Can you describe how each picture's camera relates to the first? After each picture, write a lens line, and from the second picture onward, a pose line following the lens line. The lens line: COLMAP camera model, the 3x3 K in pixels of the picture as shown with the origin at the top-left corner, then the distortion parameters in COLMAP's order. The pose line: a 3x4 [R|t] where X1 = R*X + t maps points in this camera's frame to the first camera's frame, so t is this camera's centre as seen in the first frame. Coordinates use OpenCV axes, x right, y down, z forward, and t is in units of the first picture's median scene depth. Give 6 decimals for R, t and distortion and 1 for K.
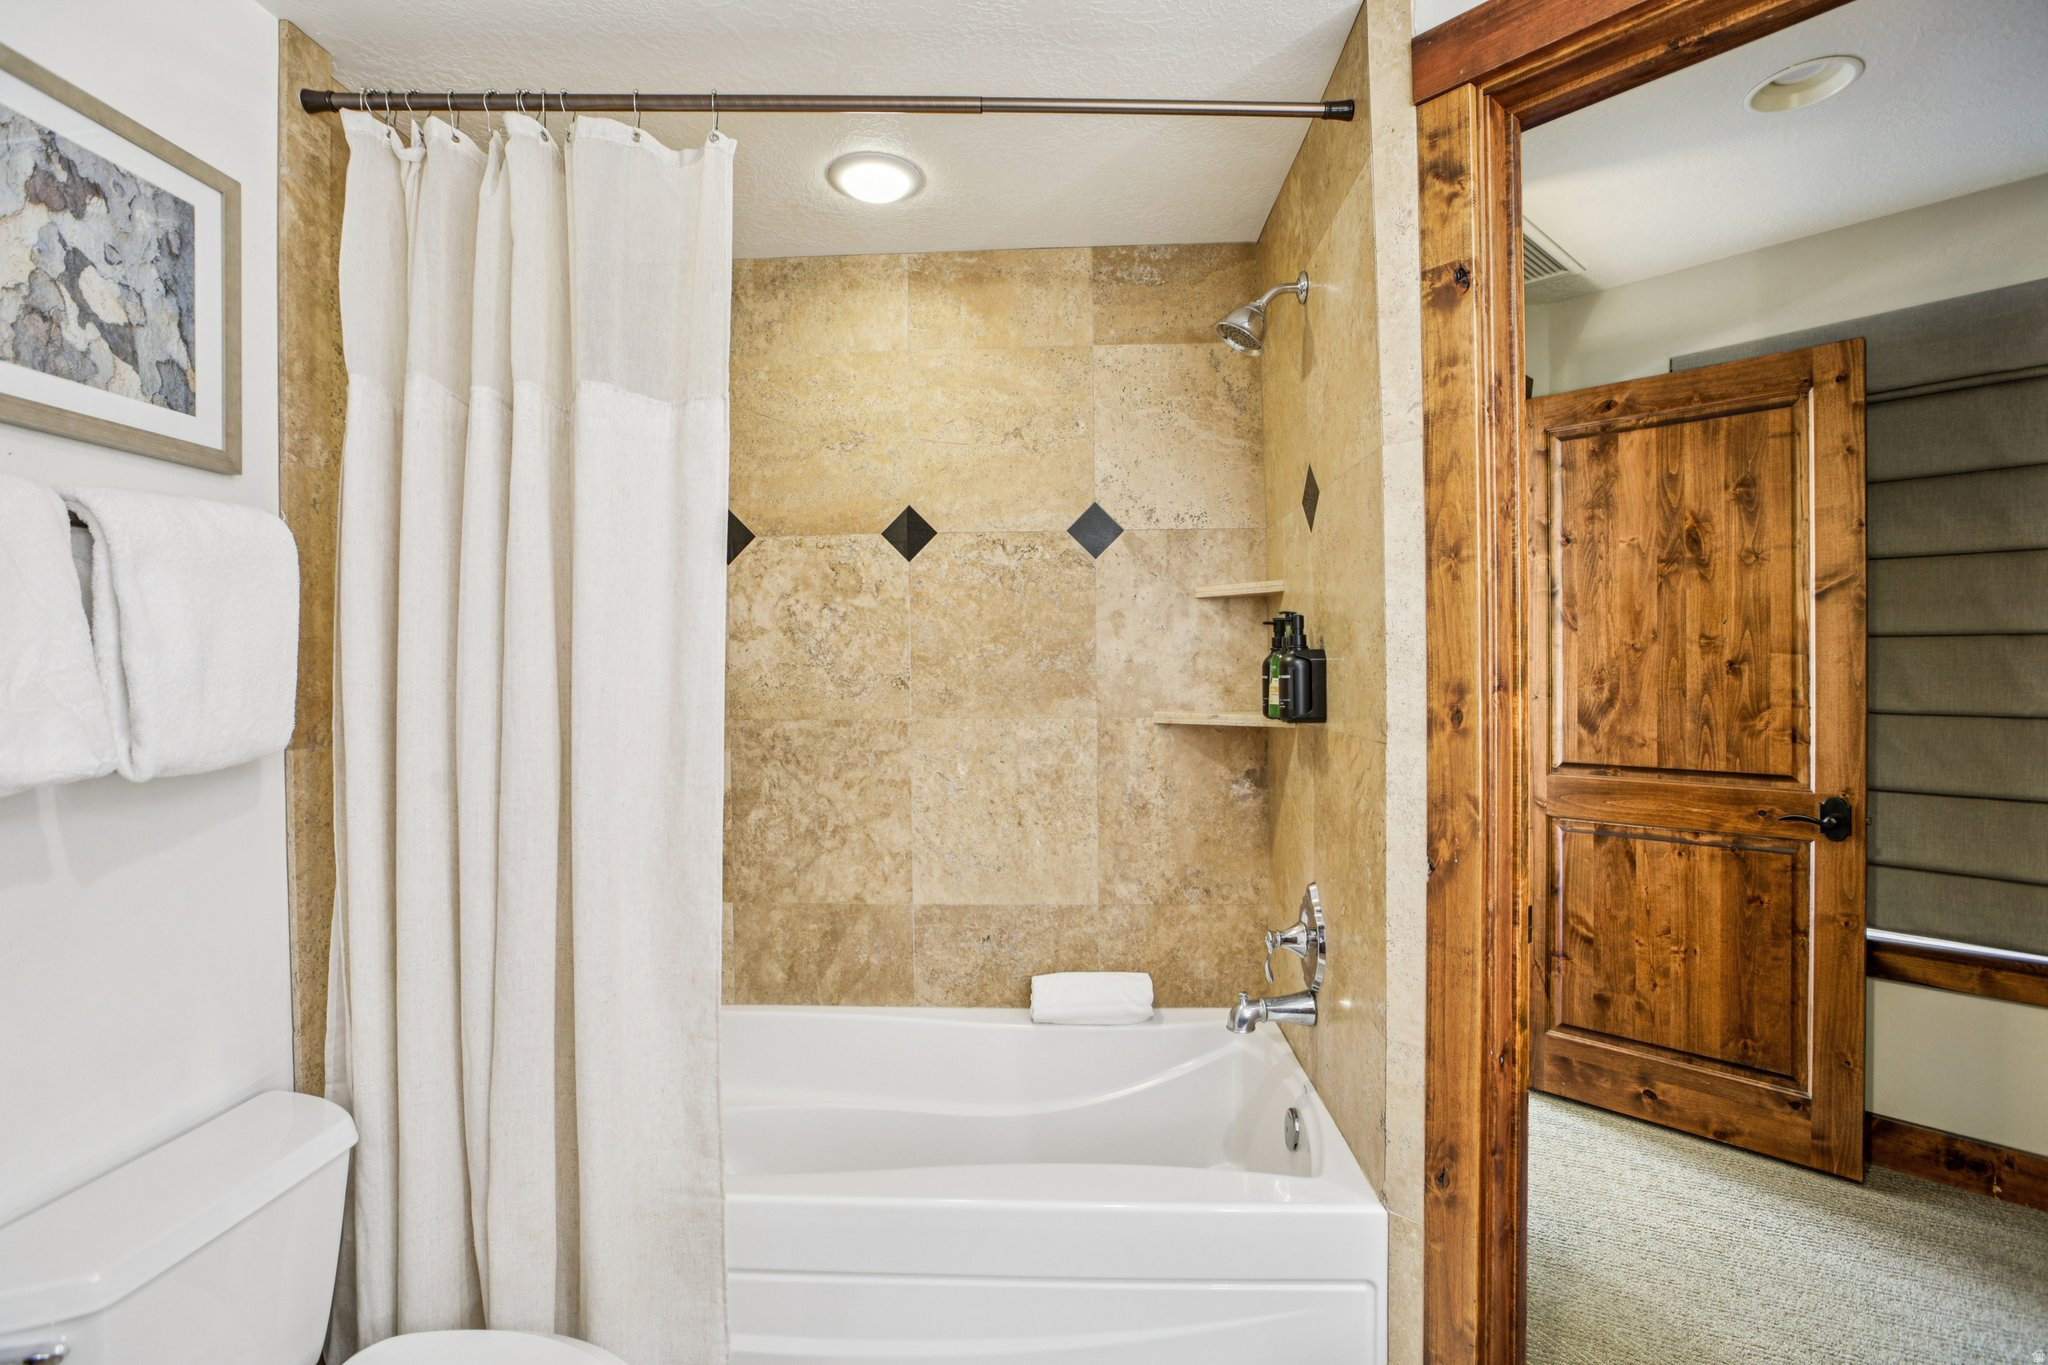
lens RADIAL K [[967.2, 0, 1018.3], [0, 967.2, 674.2], [0, 0, 1]] dist [-0.042758, 0.015530]
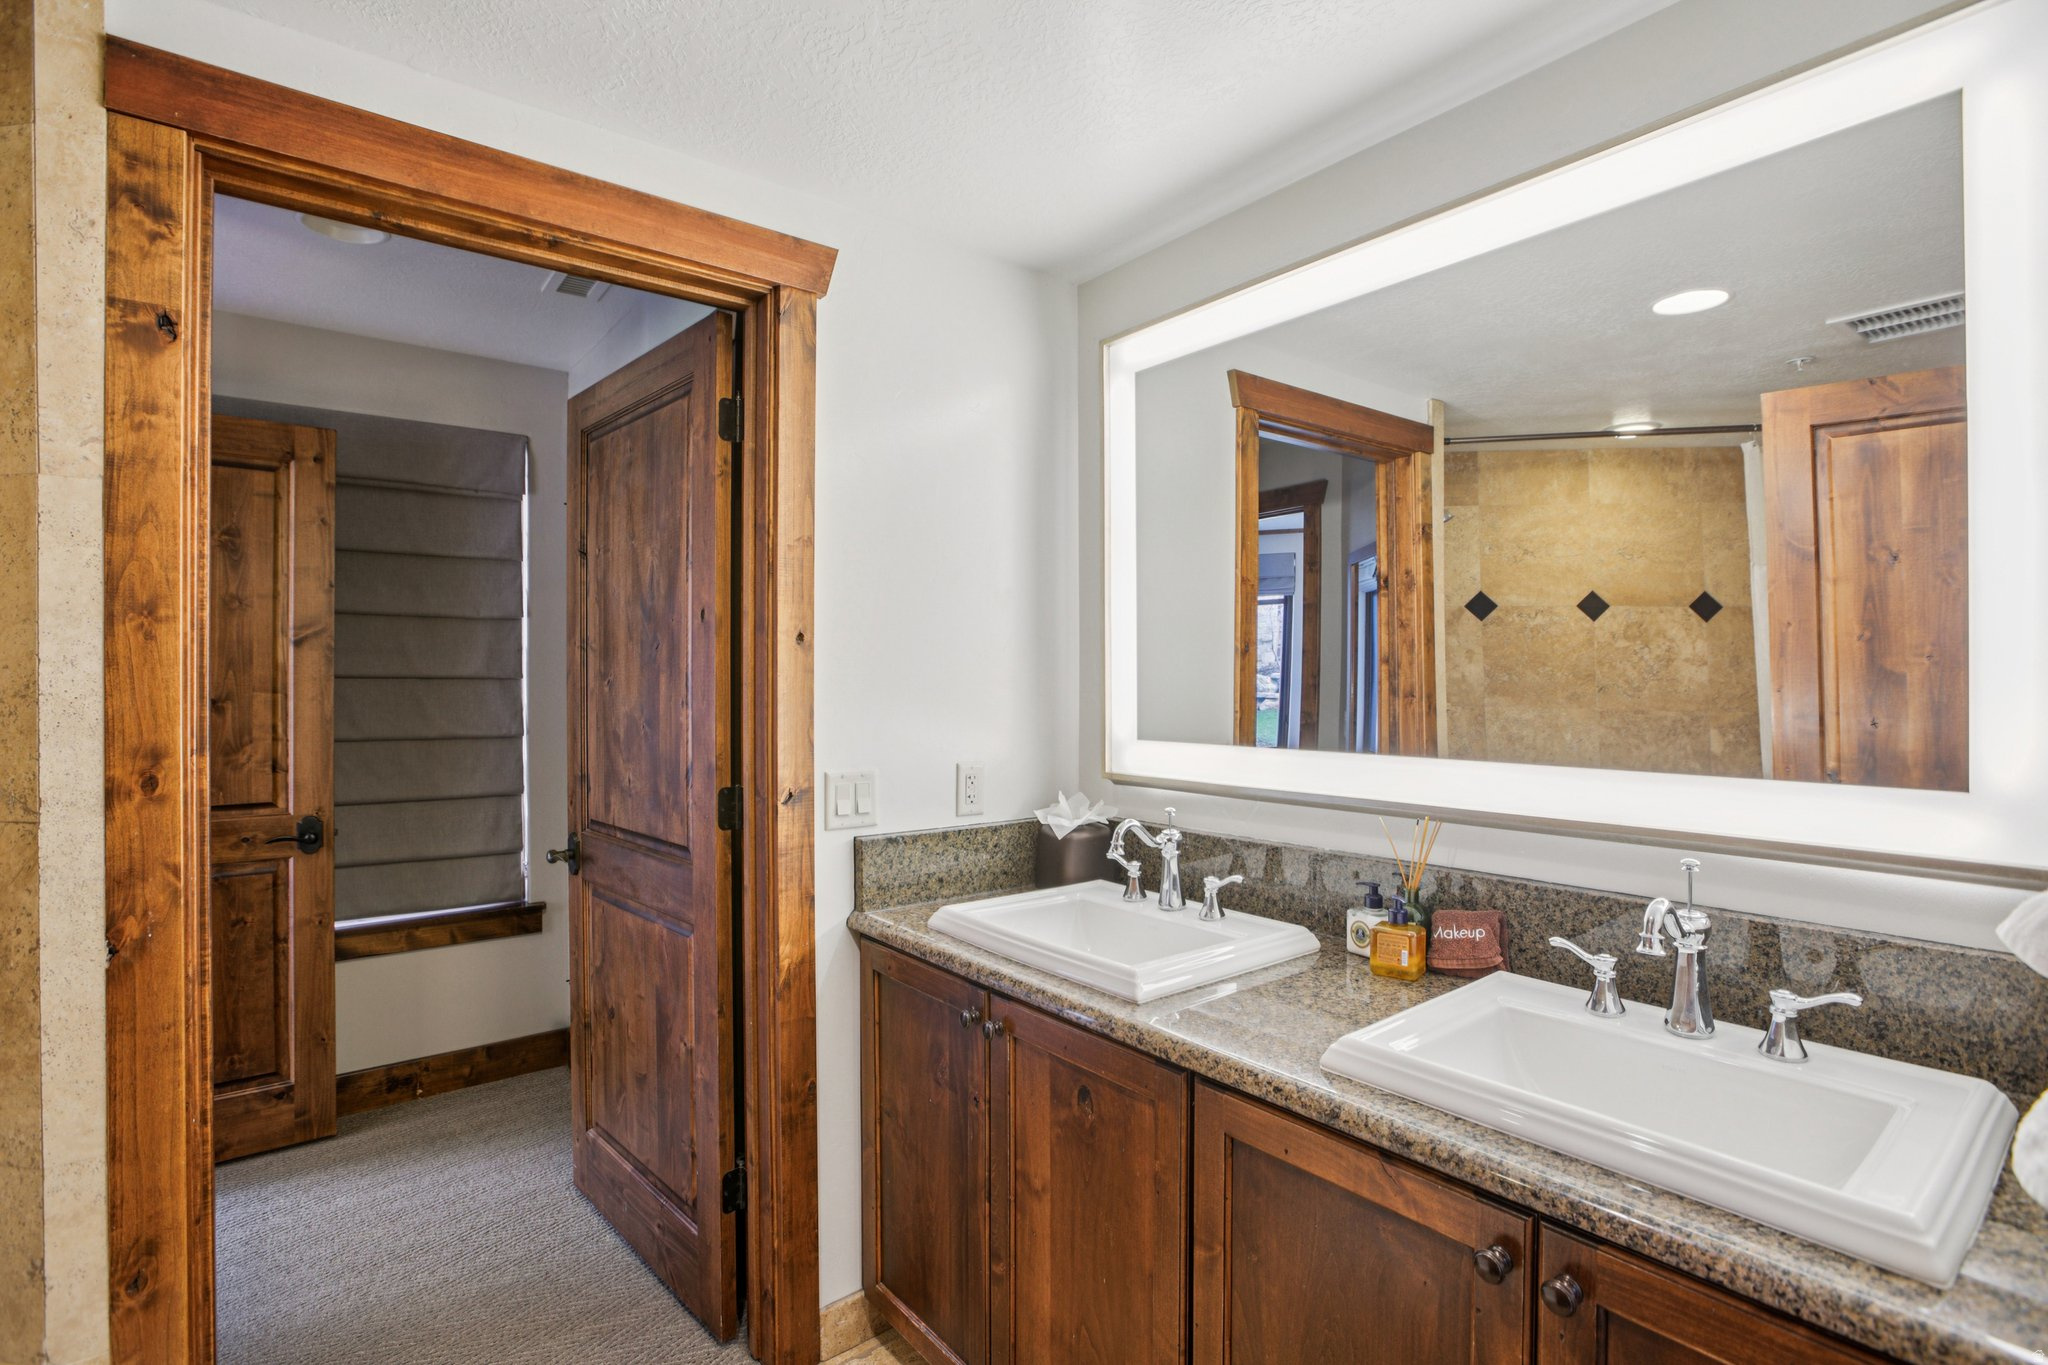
lens RADIAL K [[941.5, 0, 1007.8], [0, 941.5, 683.0], [0, 0, 1]] dist [-0.003926, -0.000191]
pose [[0.087222, 0.004154, 0.996180, -0.374642], [0.002471, 0.999987, -0.004386, -0.046581], [-0.996186, 0.002844, 0.087211, 0.069251]]
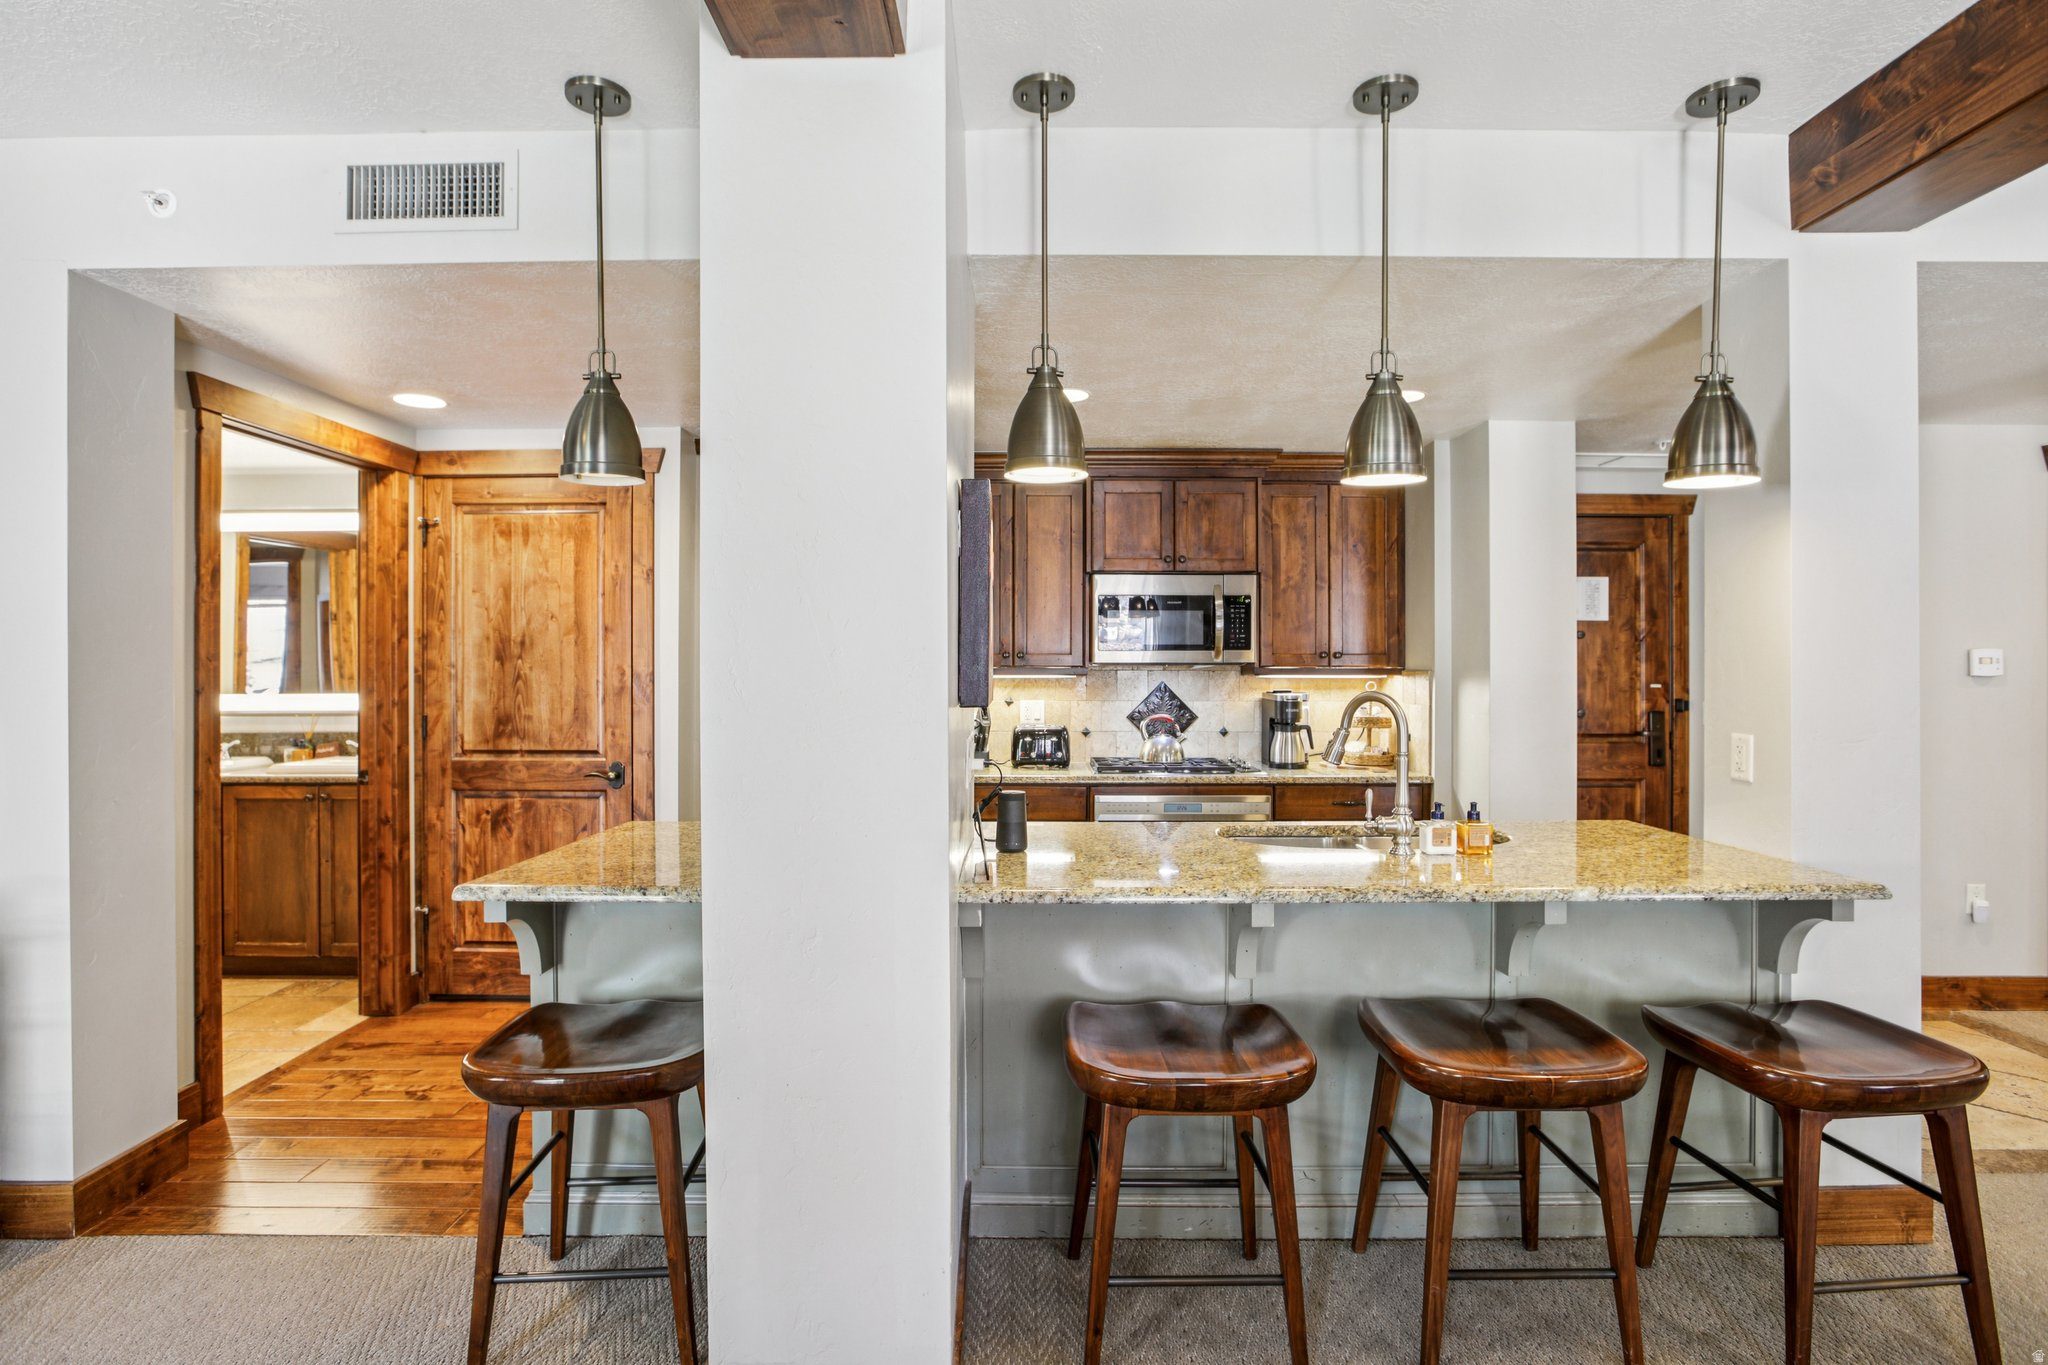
lens RADIAL K [[967.2, 0, 1028.2], [0, 967.2, 674.8], [0, 0, 1]] dist [-0.042758, 0.015530]
pose [[-0.753228, 0.003208, 0.657751, -2.331549], [0.005761, 0.999982, 0.001720, -0.034352], [-0.657734, 0.005085, -0.753233, 0.382870]]
